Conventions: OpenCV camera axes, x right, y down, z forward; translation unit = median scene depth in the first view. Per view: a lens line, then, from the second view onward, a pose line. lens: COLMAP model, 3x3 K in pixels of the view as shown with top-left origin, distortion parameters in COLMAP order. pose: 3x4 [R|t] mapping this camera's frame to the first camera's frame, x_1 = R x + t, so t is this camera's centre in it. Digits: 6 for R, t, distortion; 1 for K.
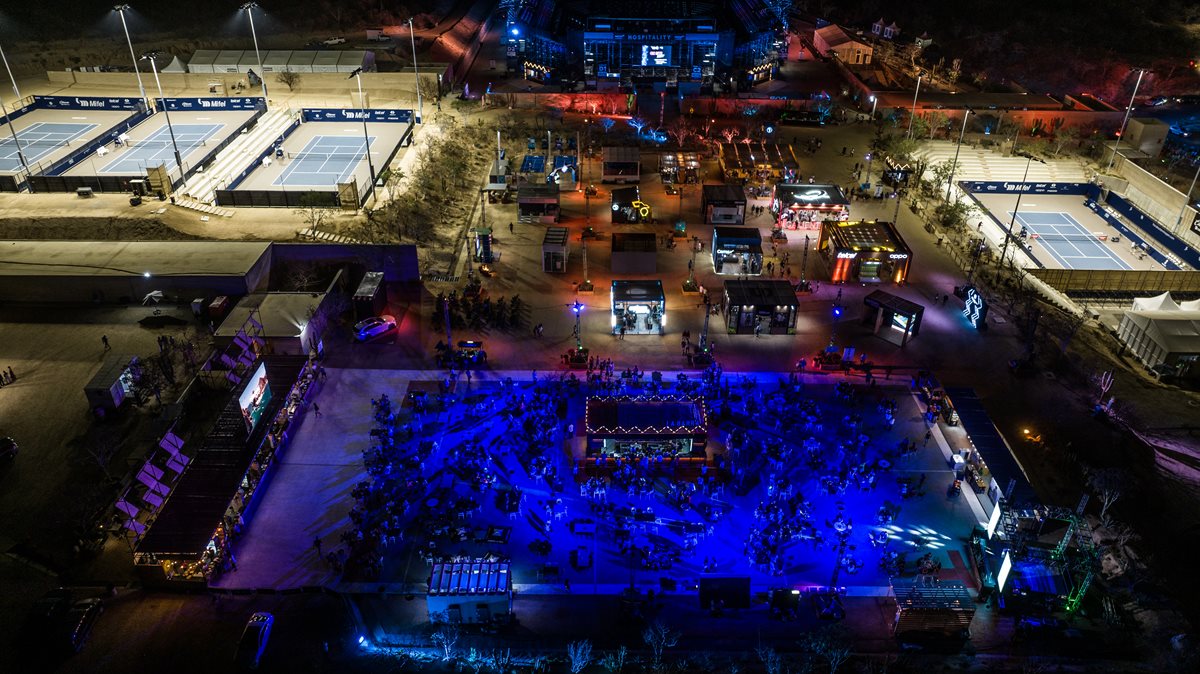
lens RADIAL K [[842.2, 0, 601.4], [0, 842.2, 340.2], [0, 0, 1]] dist [-0.029200, 0.023555]
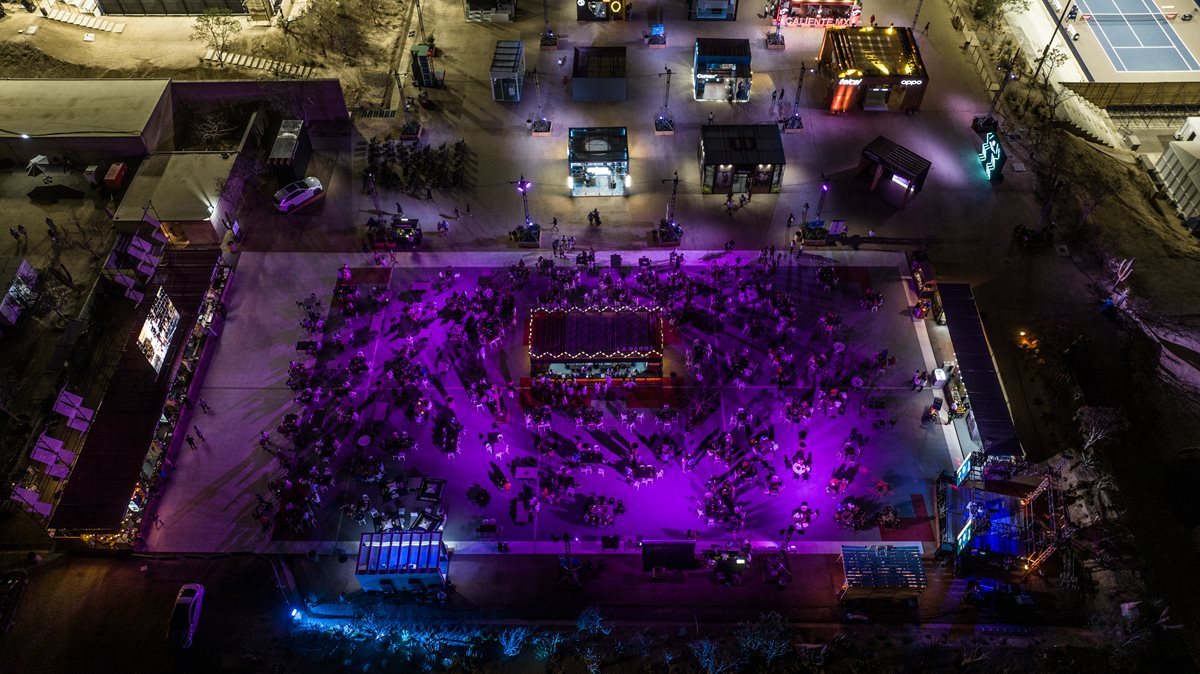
lens RADIAL K [[874.3, 0, 600.0], [0, 874.3, 337.0], [0, 0, 1]] dist [-0.051395, 0.065491]
pose [[0.999868, -0.009245, -0.013381, 0.047311], [0.013314, 0.937785, 0.346962, -0.156816], [0.009341, -0.347094, 0.937784, 0.085634]]
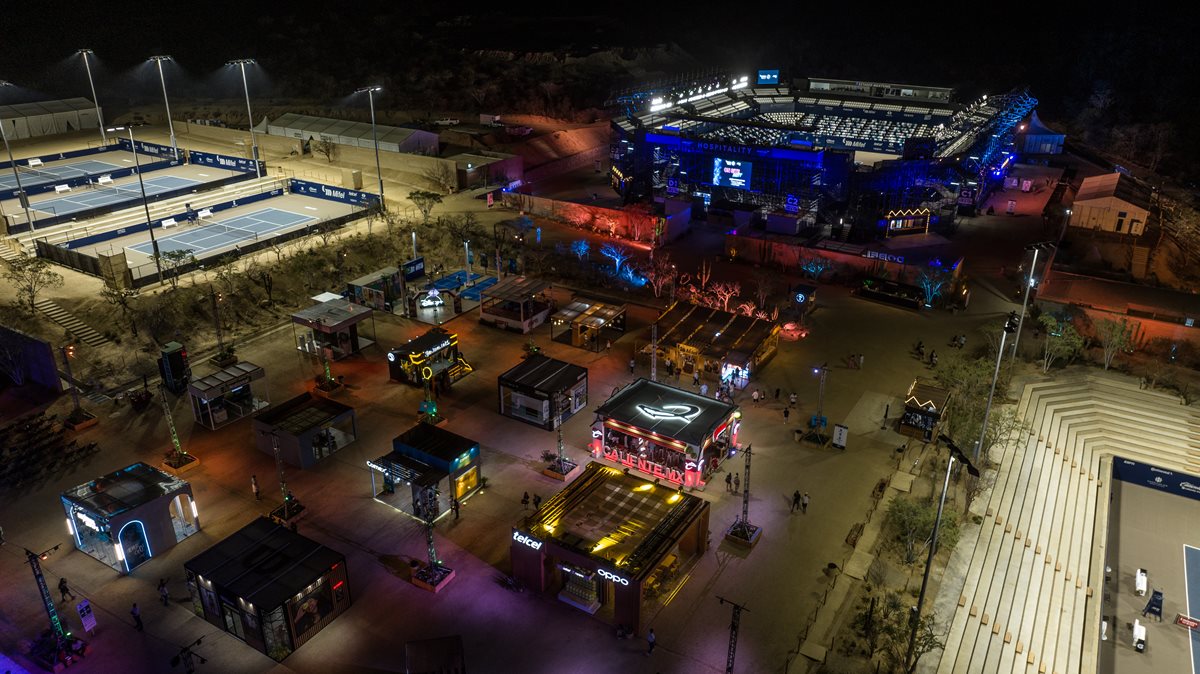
lens RADIAL K [[843.6, 0, 601.4], [0, 843.6, 338.7], [0, 0, 1]] dist [-0.023125, 0.001411]
pose [[0.854198, 0.206787, -0.477059, 0.518440], [-0.271224, 0.960003, -0.069515, -0.184148], [0.443603, 0.188770, 0.876118, 0.516817]]
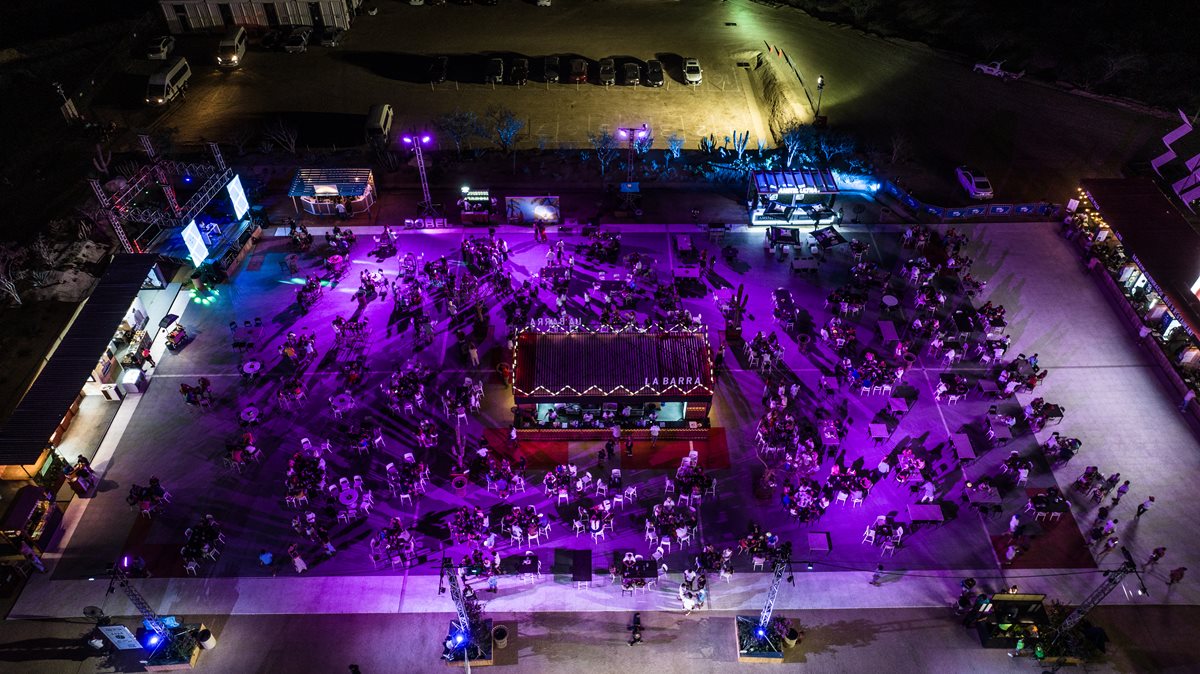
lens RADIAL K [[842.2, 0, 601.4], [0, 842.2, 340.2], [0, 0, 1]] dist [-0.029200, 0.023555]
pose [[-0.999794, 0.005388, -0.019545, 0.049554], [-0.017759, 0.232289, 0.972485, -0.344281], [0.009780, 0.972632, -0.232145, 0.770479]]
